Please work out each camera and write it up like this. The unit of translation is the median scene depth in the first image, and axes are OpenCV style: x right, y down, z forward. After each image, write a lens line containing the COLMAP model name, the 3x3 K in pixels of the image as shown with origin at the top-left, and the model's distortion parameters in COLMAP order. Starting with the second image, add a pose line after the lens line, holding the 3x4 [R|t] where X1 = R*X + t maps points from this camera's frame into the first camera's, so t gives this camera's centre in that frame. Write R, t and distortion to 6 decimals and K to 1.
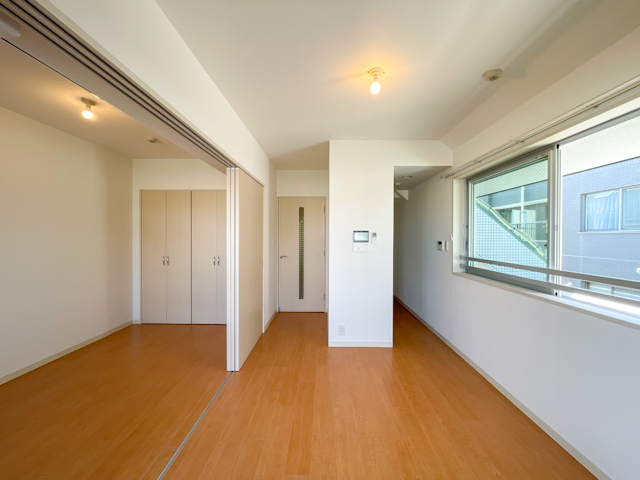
lens RADIAL K [[257.5, 0, 319.6], [0, 257.5, 239.0], [0, 0, 1]] dist [0.000006, 0.000064]
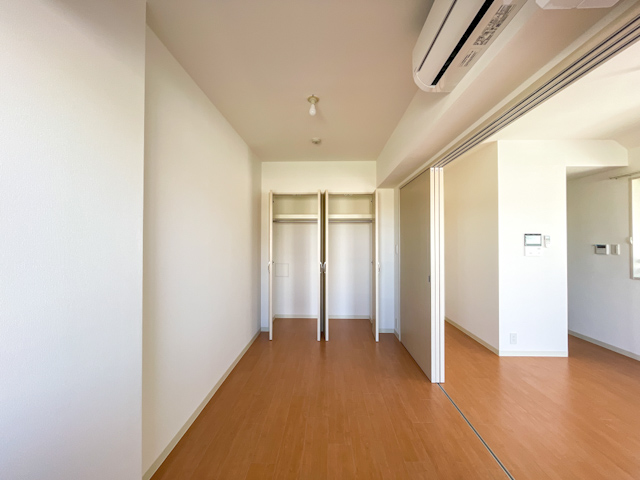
lens RADIAL K [[257.5, 0, 320.6], [0, 257.5, 240.1], [0, 0, 1]] dist [0.000006, 0.000064]
pose [[0.999972, -0.003594, -0.006556, -0.620936], [0.003464, 0.999799, -0.019734, 0.007003], [0.006626, 0.019711, 0.999784, 0.038639]]
